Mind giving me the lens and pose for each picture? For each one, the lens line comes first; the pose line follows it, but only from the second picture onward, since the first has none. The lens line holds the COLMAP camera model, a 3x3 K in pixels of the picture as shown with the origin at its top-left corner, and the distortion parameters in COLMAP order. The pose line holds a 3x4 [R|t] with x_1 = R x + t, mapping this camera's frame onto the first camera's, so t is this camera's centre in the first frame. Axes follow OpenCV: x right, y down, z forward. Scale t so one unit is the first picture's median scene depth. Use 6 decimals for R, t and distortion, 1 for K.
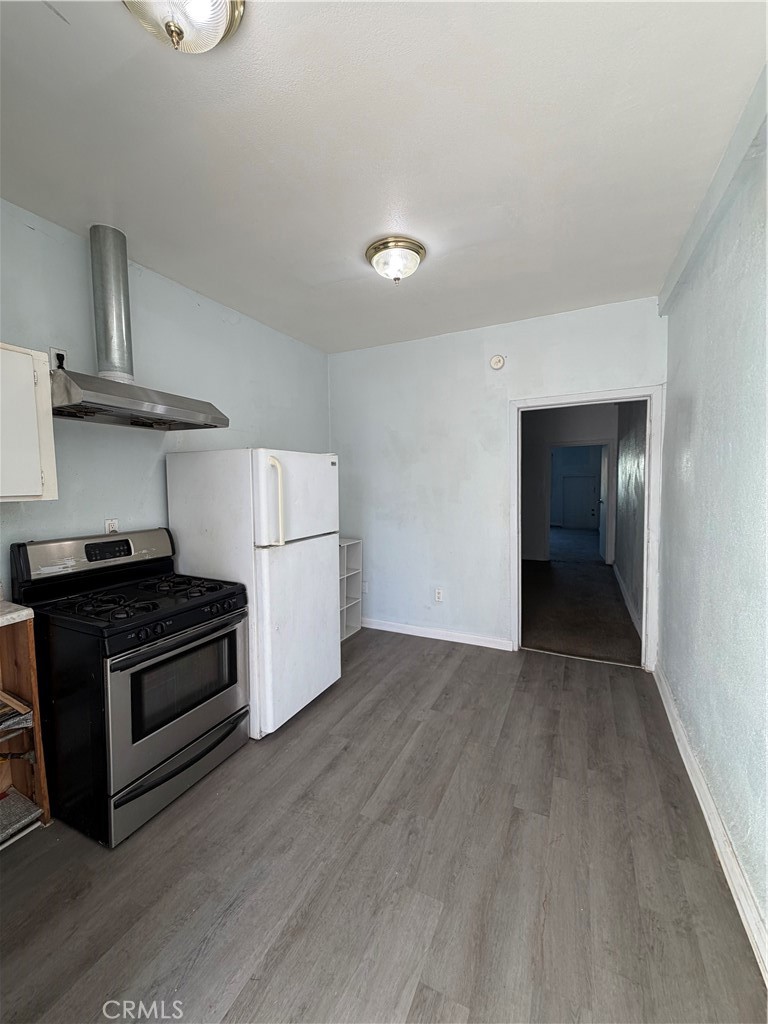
lens RADIAL K [[411.3, 0, 384.2], [0, 411.3, 510.3], [0, 0, 1]] dist [0.003132, 0.000043]
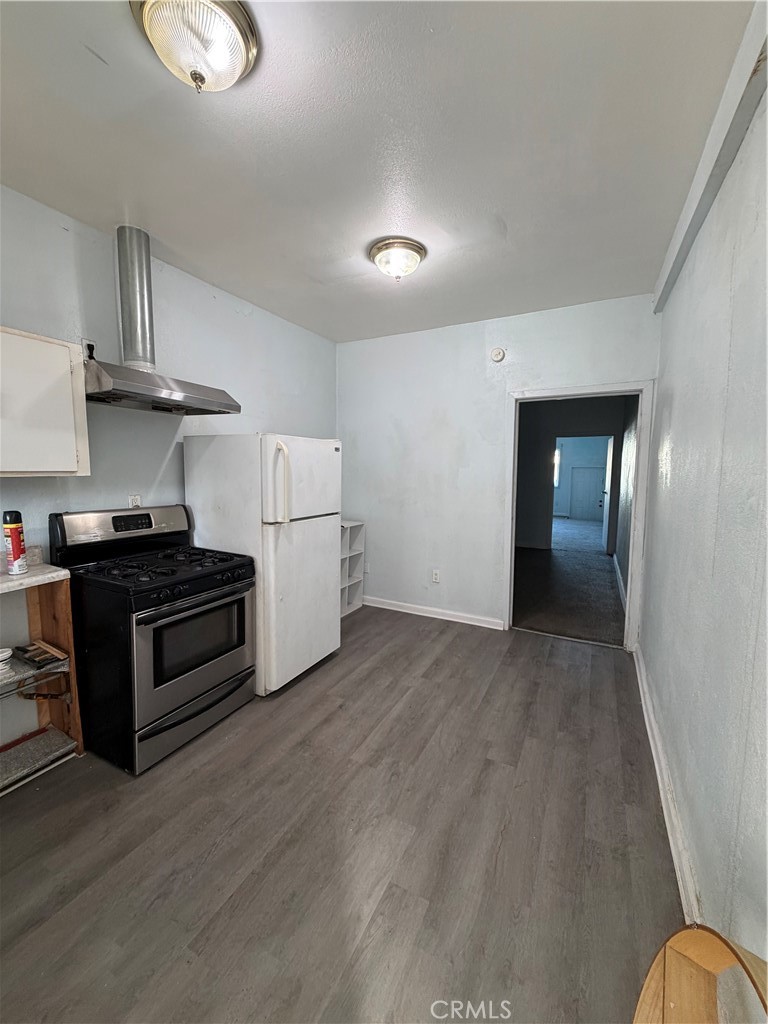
lens RADIAL K [[411.3, 0, 383.9], [0, 411.3, 510.4], [0, 0, 1]] dist [0.003132, 0.000043]
pose [[0.999350, 0.025114, -0.025860, 0.043875], [-0.024278, 0.999188, 0.032149, 0.012297], [0.026647, -0.031500, 0.999148, -0.104781]]
